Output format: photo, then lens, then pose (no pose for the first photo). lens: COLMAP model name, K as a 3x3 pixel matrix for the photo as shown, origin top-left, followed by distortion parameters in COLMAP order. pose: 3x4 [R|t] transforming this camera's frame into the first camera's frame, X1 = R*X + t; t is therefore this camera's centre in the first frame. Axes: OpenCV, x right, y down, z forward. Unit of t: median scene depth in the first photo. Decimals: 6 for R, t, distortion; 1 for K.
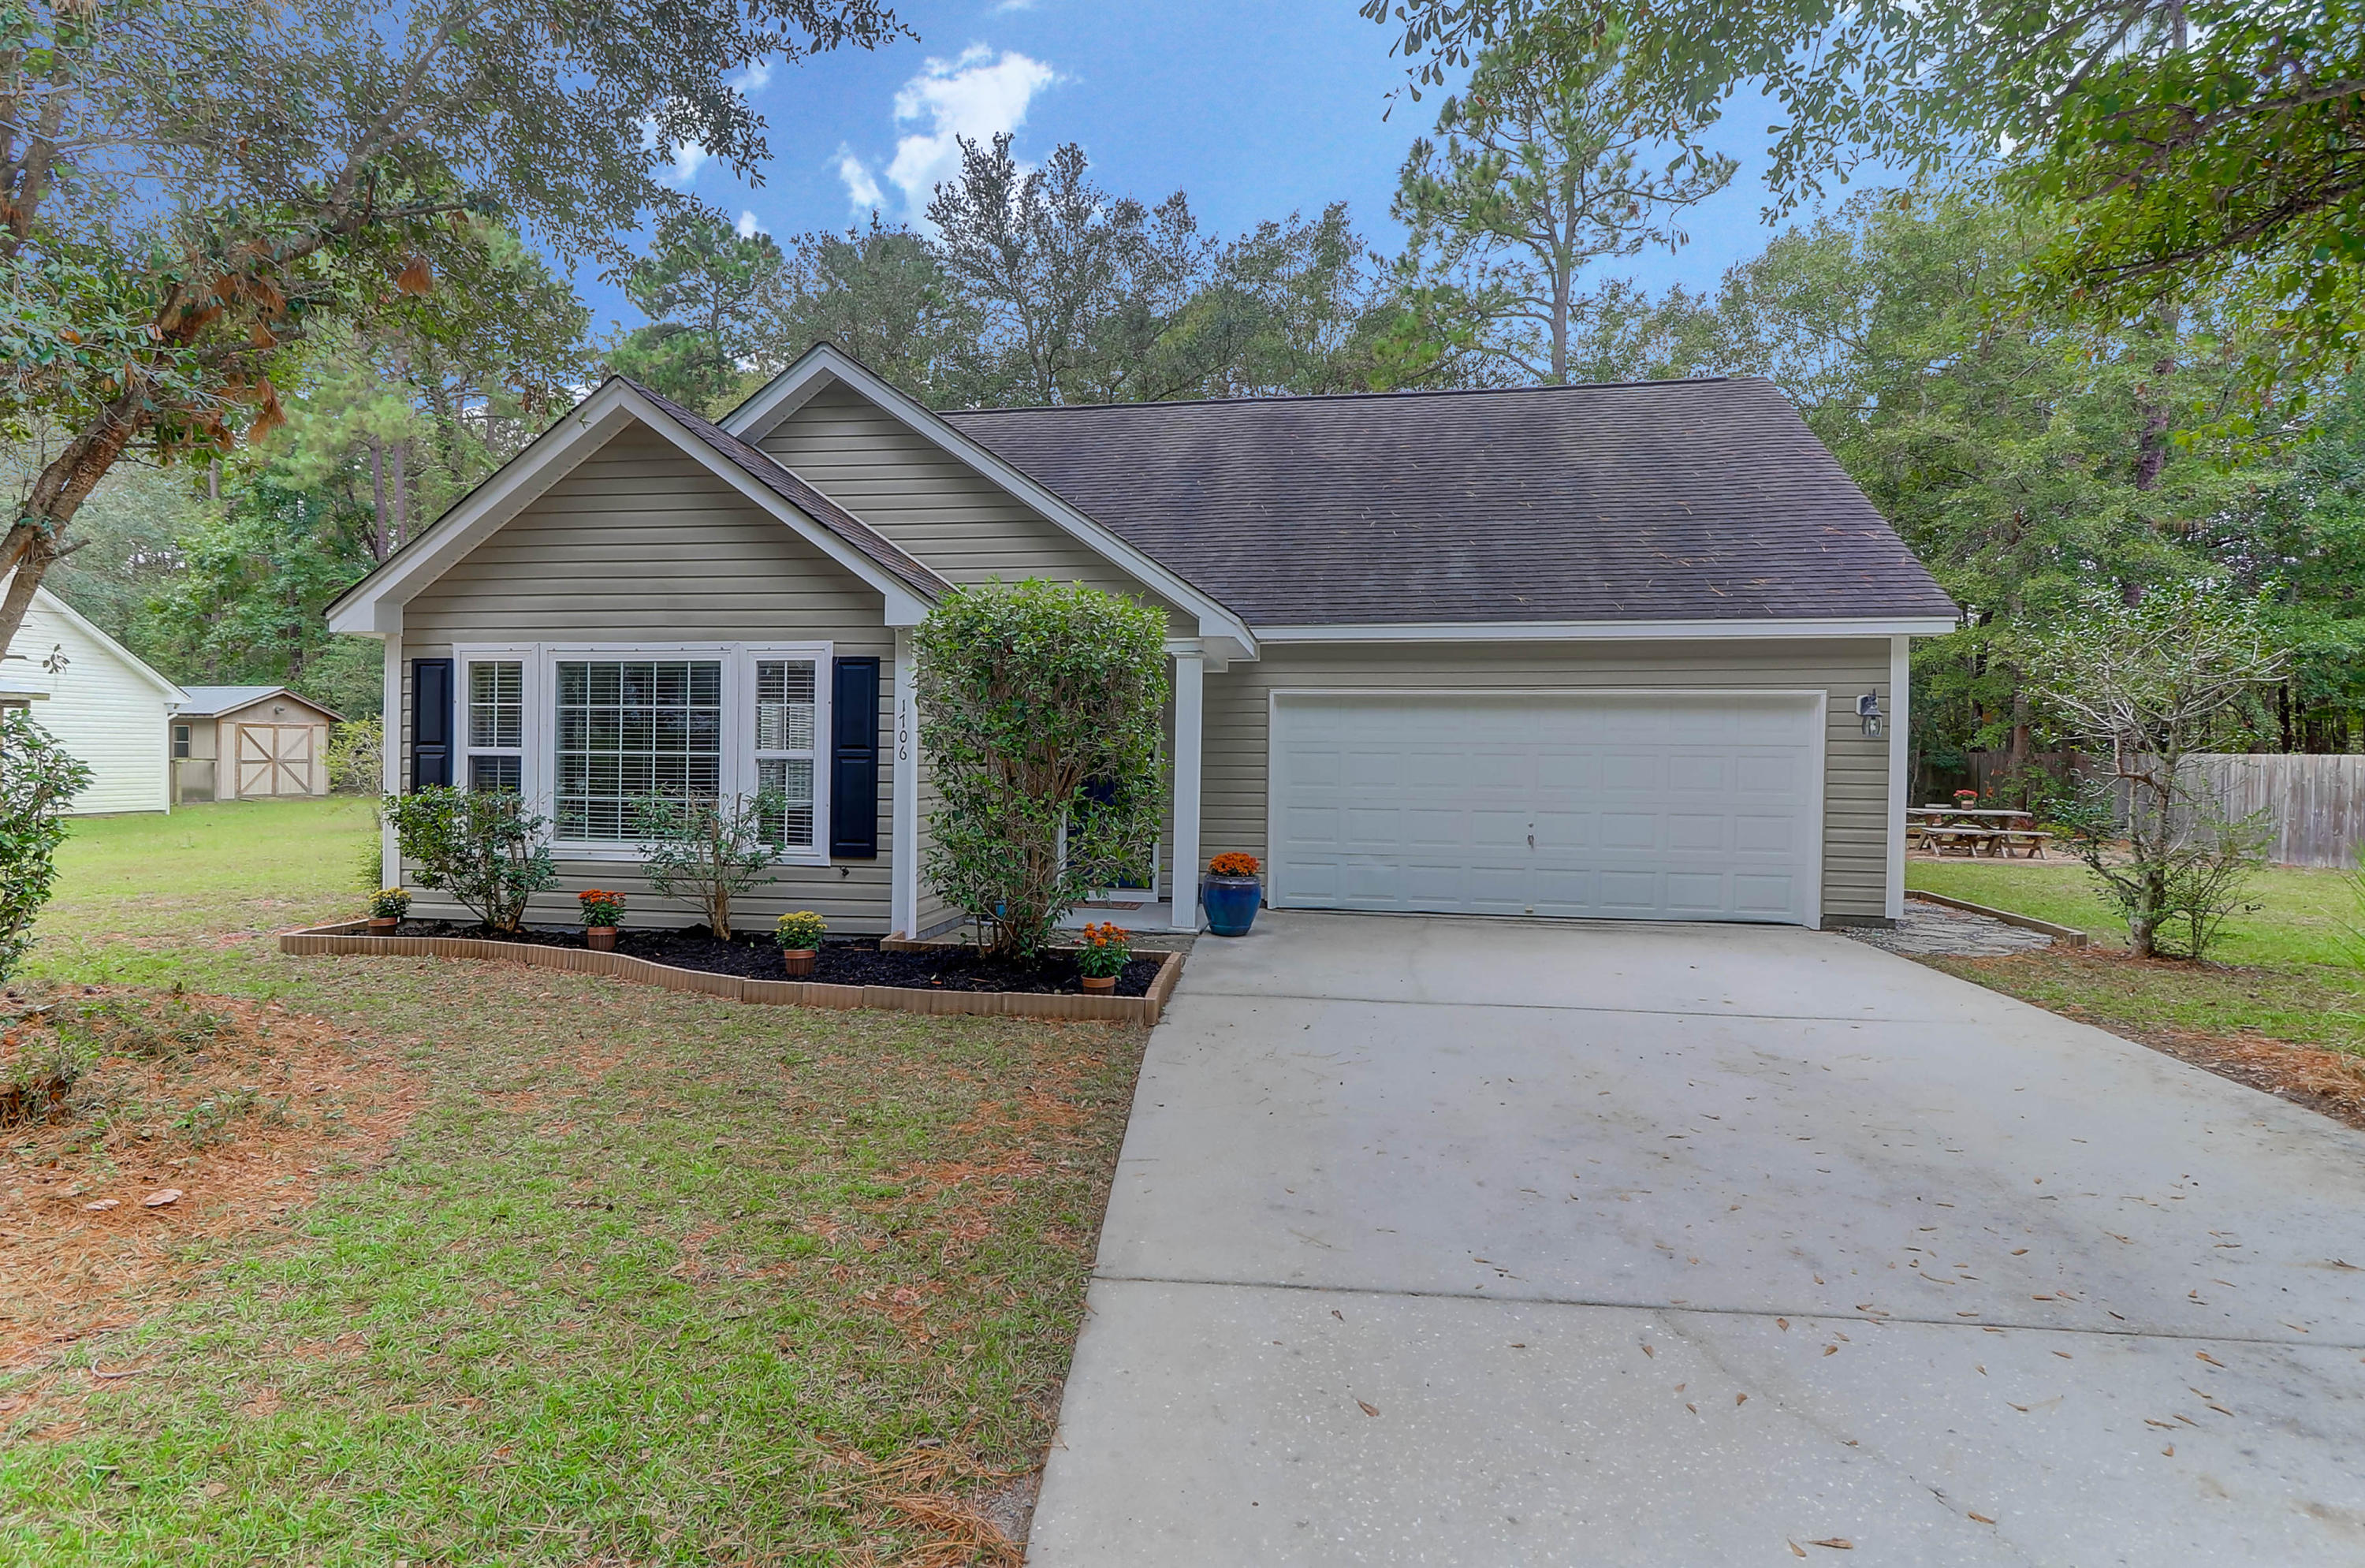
lens RADIAL K [[1302.7, 0, 1176.8], [0, 1302.7, 773.6], [0, 0, 1]] dist [0.014927, 0.000309]
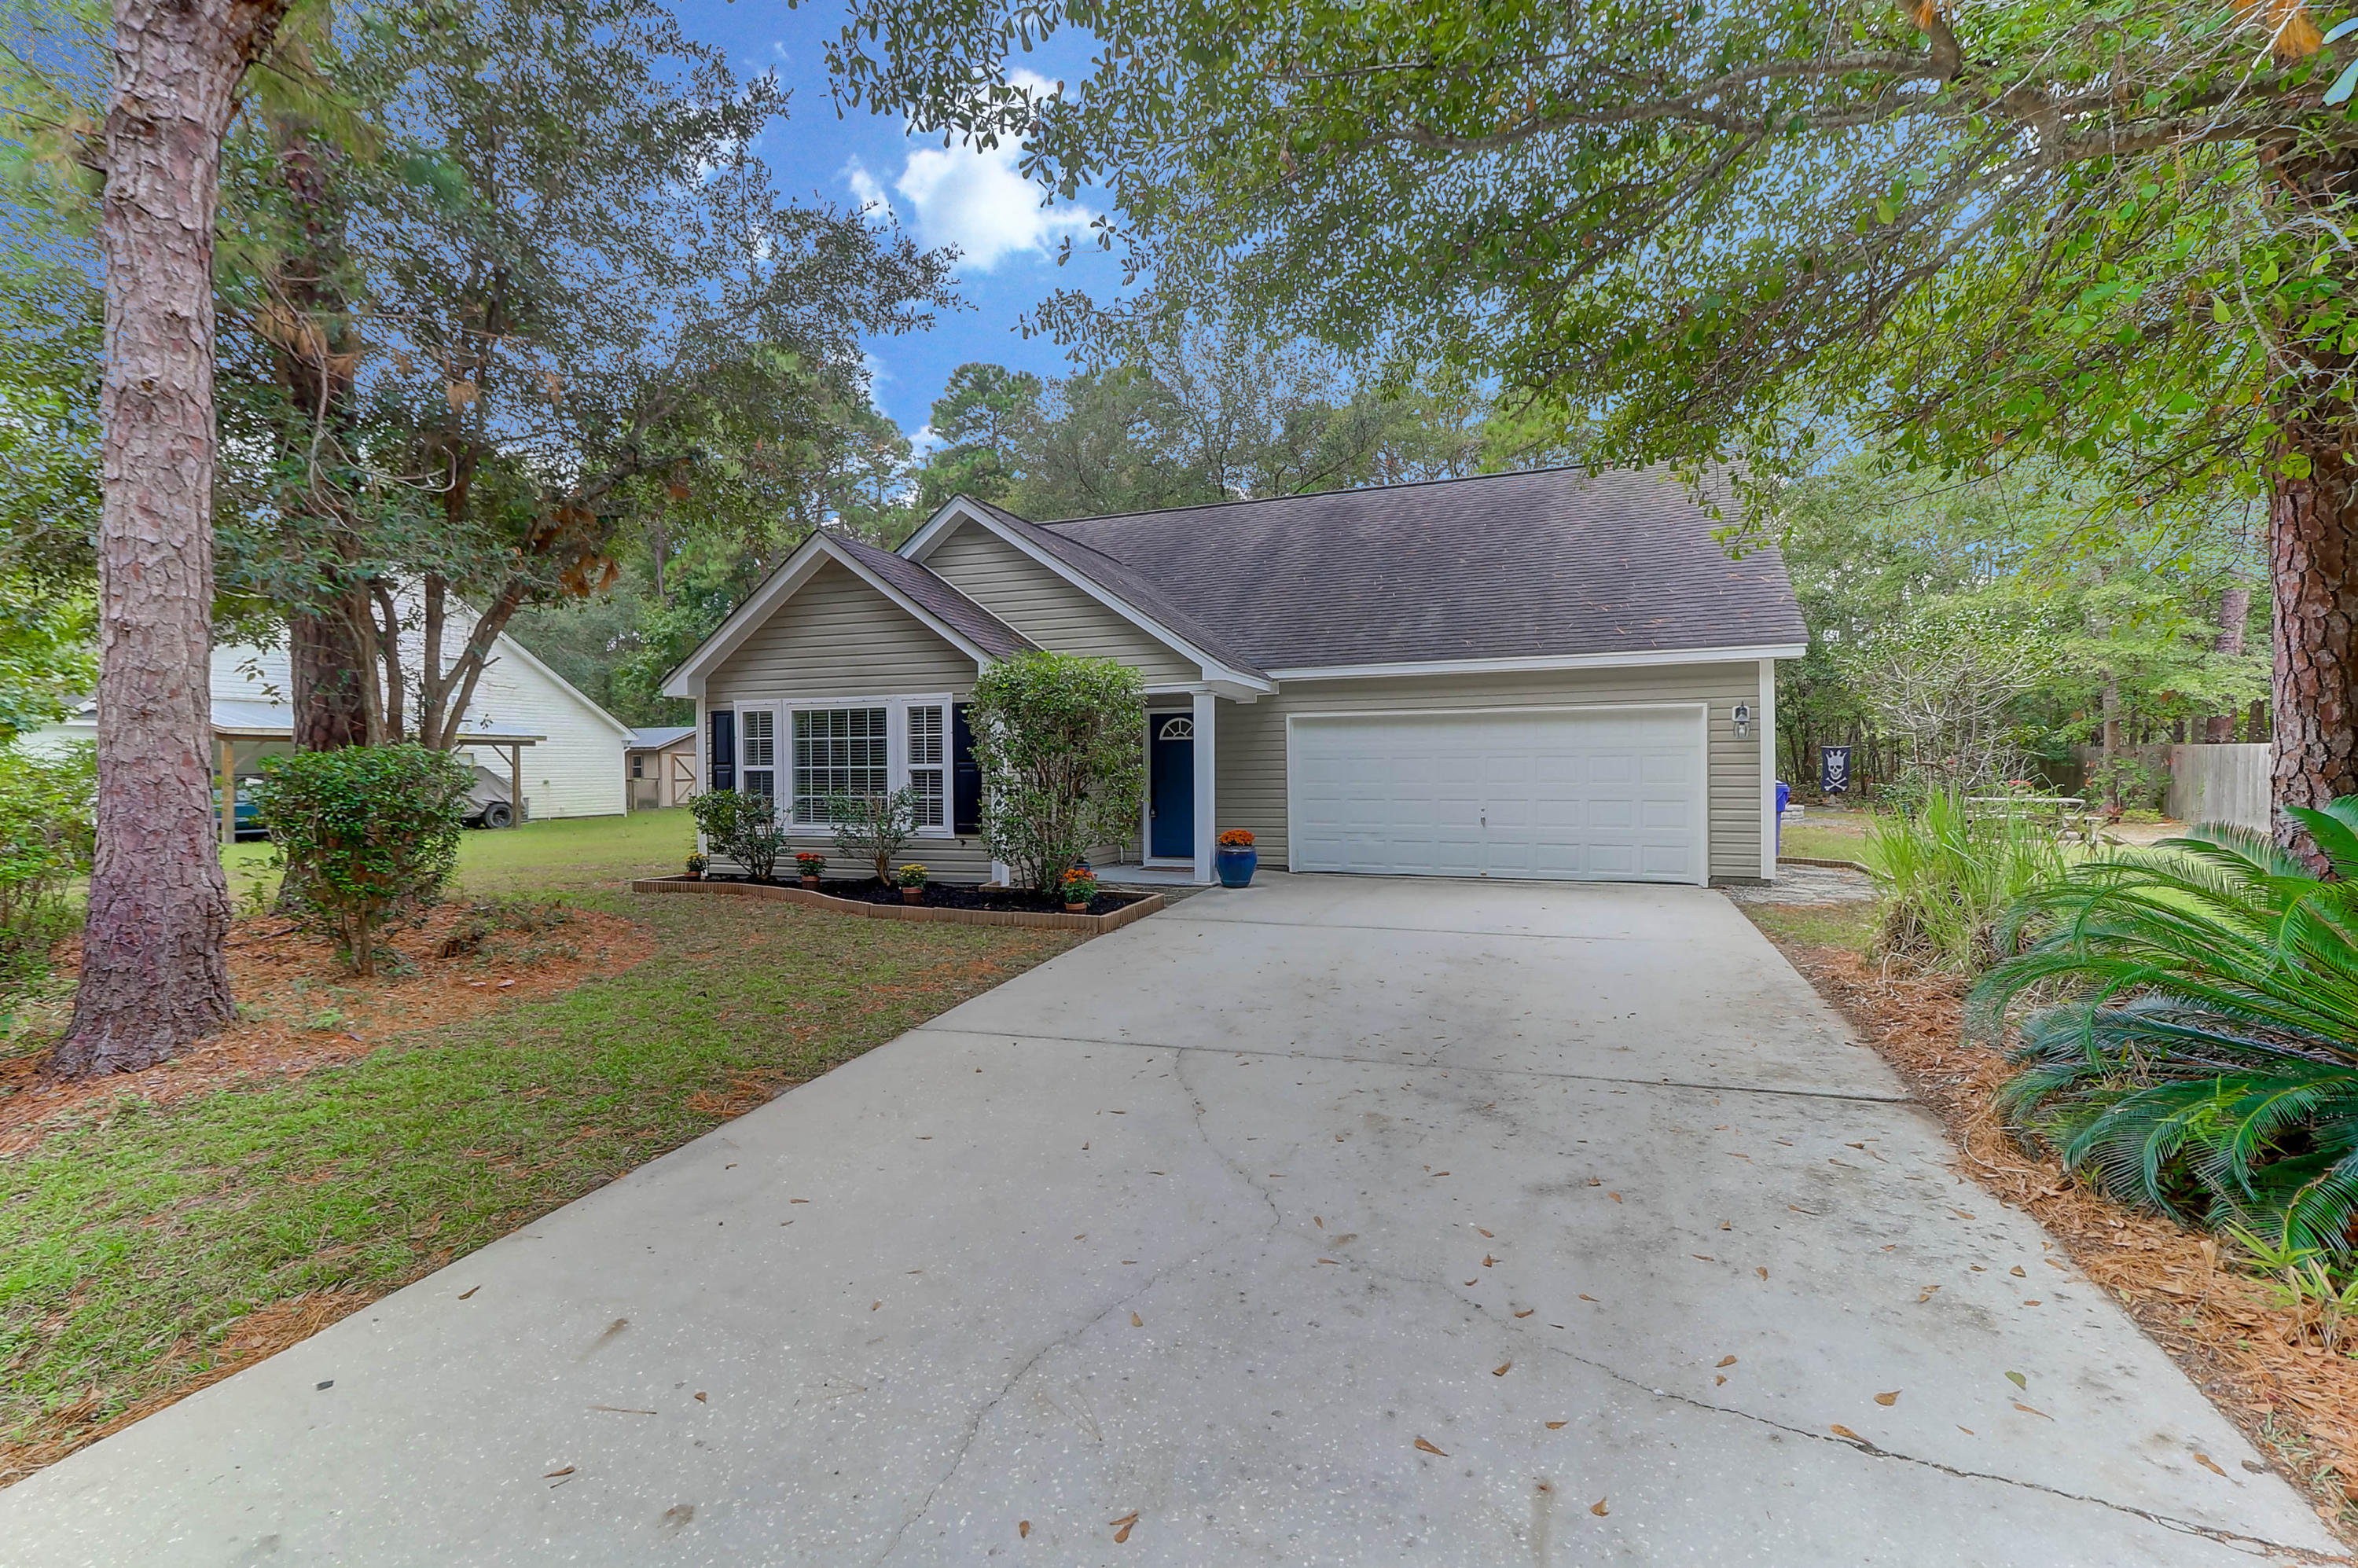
lens RADIAL K [[1068.8, 0, 1188.6], [0, 1068.8, 786.5], [0, 0, 1]] dist [0.026491, 0.000141]
pose [[0.981939, -0.014539, -0.188641, 0.236046], [0.015521, 0.999873, 0.003731, 0.008674], [0.188562, -0.006591, 0.982039, -0.180712]]
